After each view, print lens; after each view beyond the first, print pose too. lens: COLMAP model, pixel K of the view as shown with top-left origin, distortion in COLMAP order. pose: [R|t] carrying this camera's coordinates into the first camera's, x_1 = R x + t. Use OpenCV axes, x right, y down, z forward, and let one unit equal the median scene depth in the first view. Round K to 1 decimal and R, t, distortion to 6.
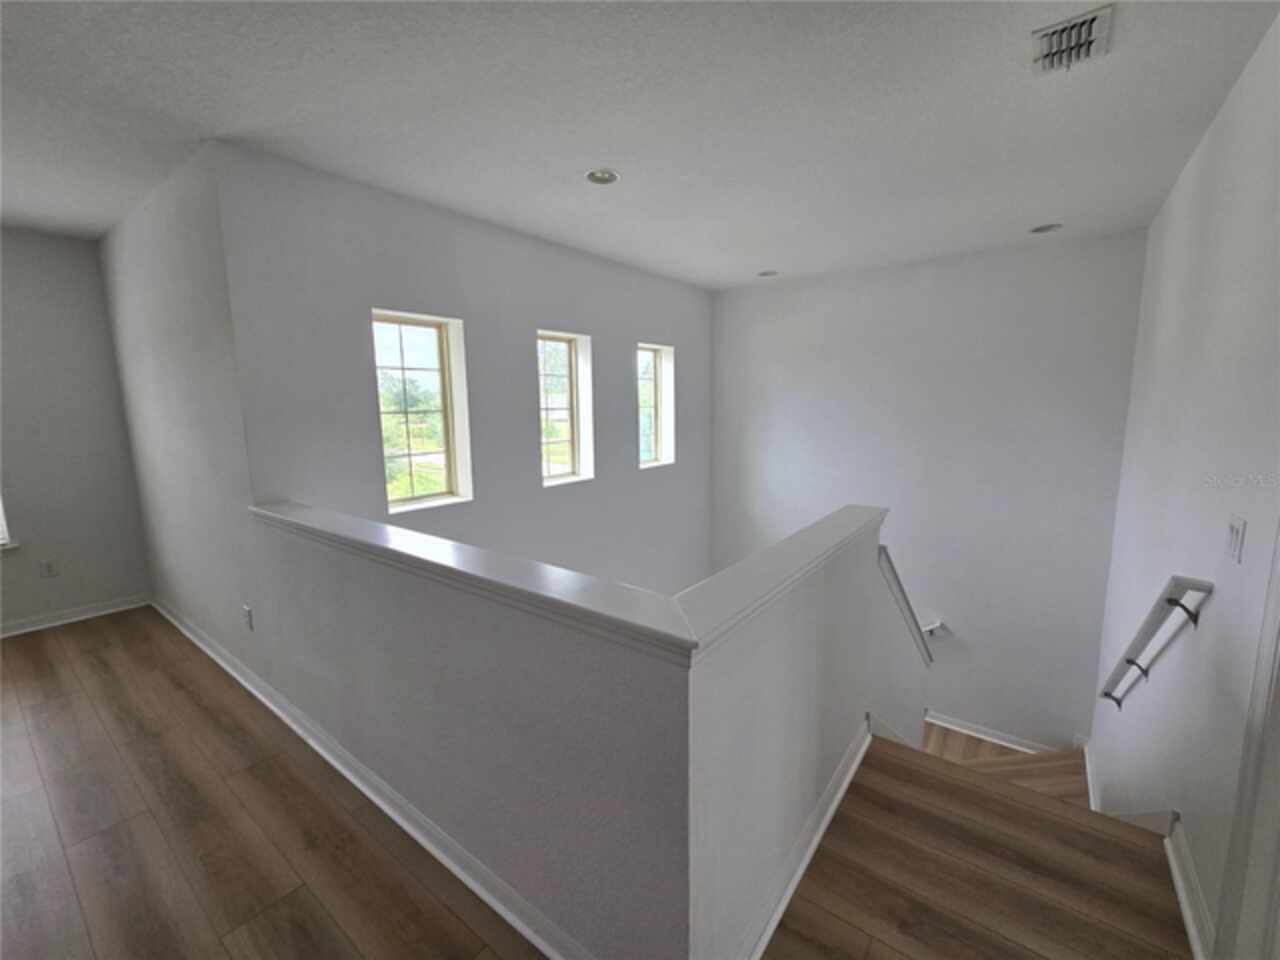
lens RADIAL K [[533.6, 0, 627.5], [0, 533.6, 488.9], [0, 0, 1]] dist [0.002307, 0.000578]
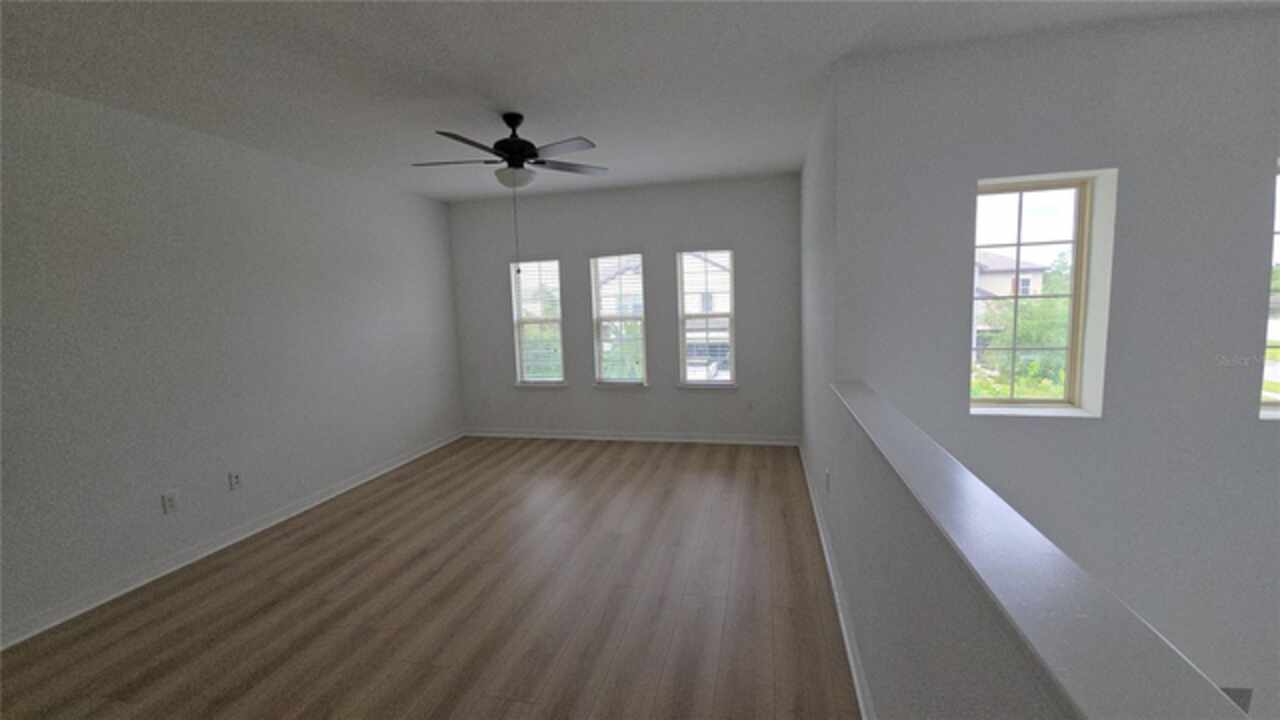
lens RADIAL K [[525.4, 0, 639.2], [0, 525.4, 368.4], [0, 0, 1]] dist [0.005410, -0.001610]
pose [[0.401665, 0.118391, -0.908102, 0.119241], [-0.121536, 0.989728, 0.075276, -0.026912], [0.907686, 0.080132, 0.411928, 0.154818]]
